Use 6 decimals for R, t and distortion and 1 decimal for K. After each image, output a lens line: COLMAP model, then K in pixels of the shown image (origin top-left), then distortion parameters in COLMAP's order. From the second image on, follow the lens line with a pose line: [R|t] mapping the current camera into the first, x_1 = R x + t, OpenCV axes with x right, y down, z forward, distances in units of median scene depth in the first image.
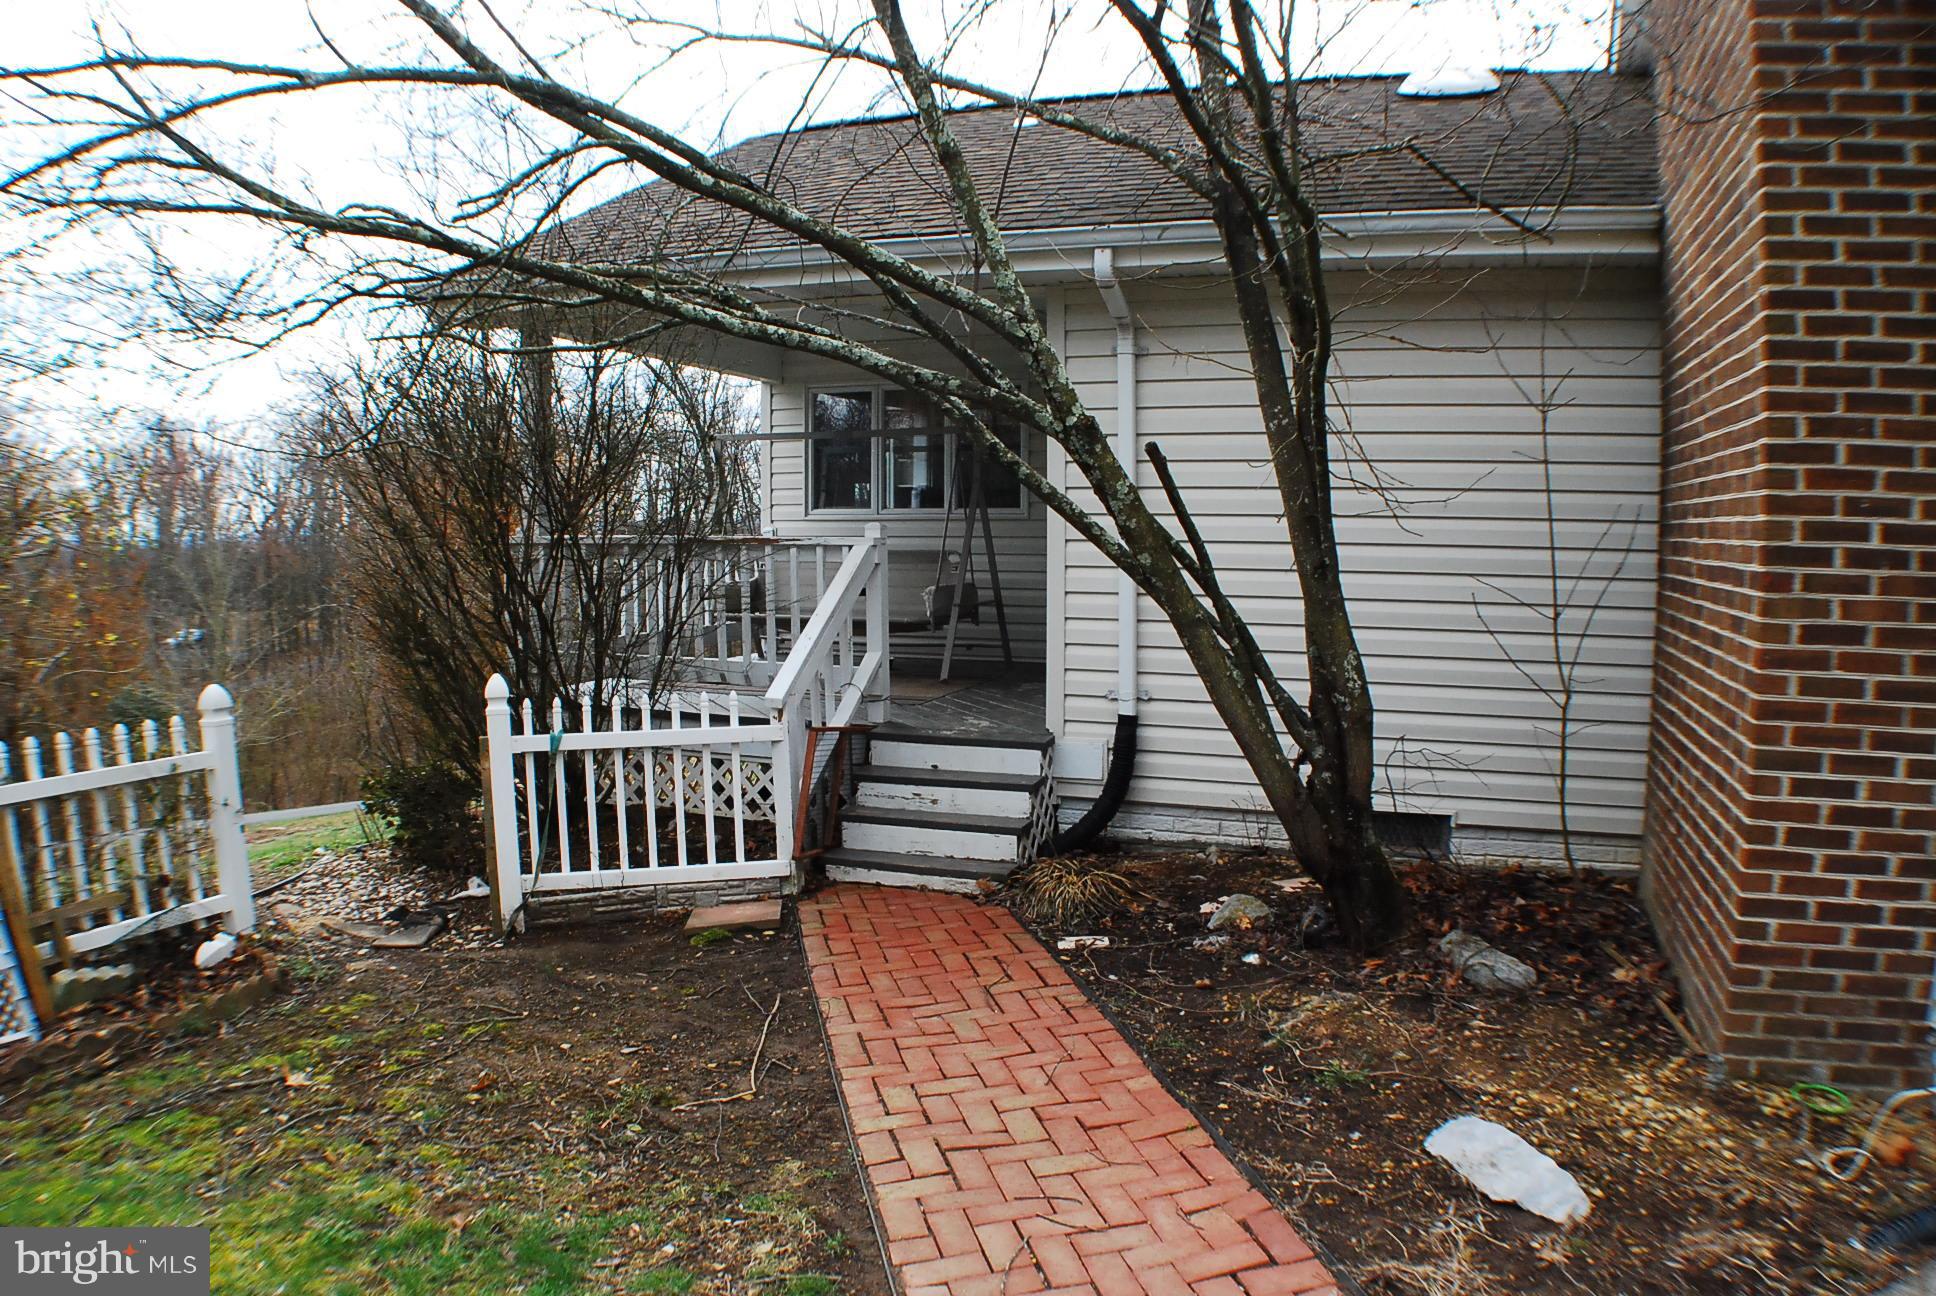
lens RADIAL K [[1316.2, 0, 966.7], [0, 1316.2, 656.1], [0, 0, 1]] dist [-0.184220, 0.006645]
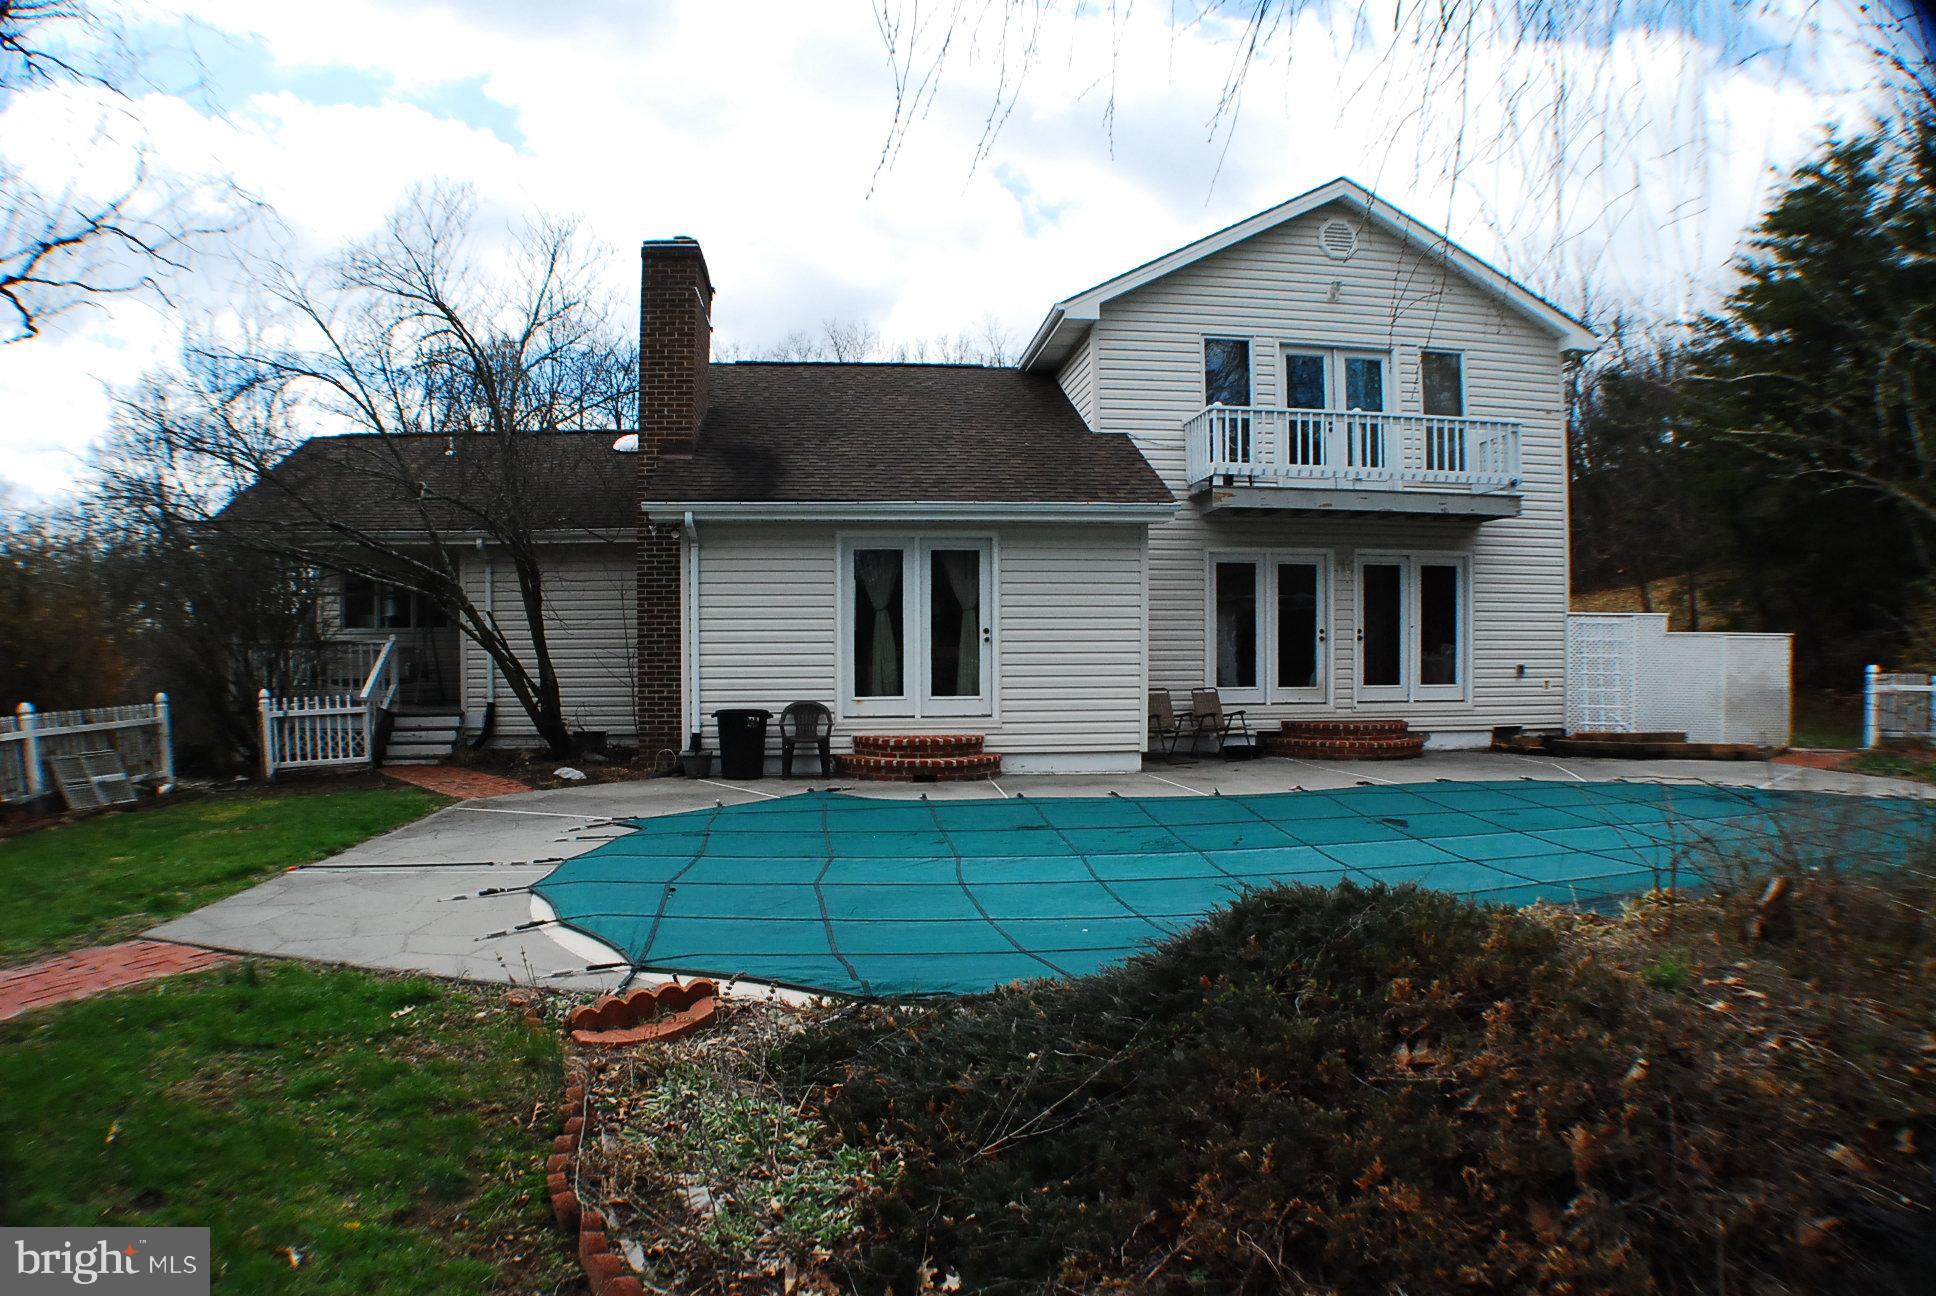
lens RADIAL K [[1316.2, 0, 969.8], [0, 1316.2, 647.1], [0, 0, 1]] dist [-0.184220, 0.006645]
pose [[0.903147, -0.011181, 0.429185, -0.131869], [0.052362, 0.995067, -0.084262, 0.221677], [-0.426126, 0.098574, 0.899277, -1.988769]]
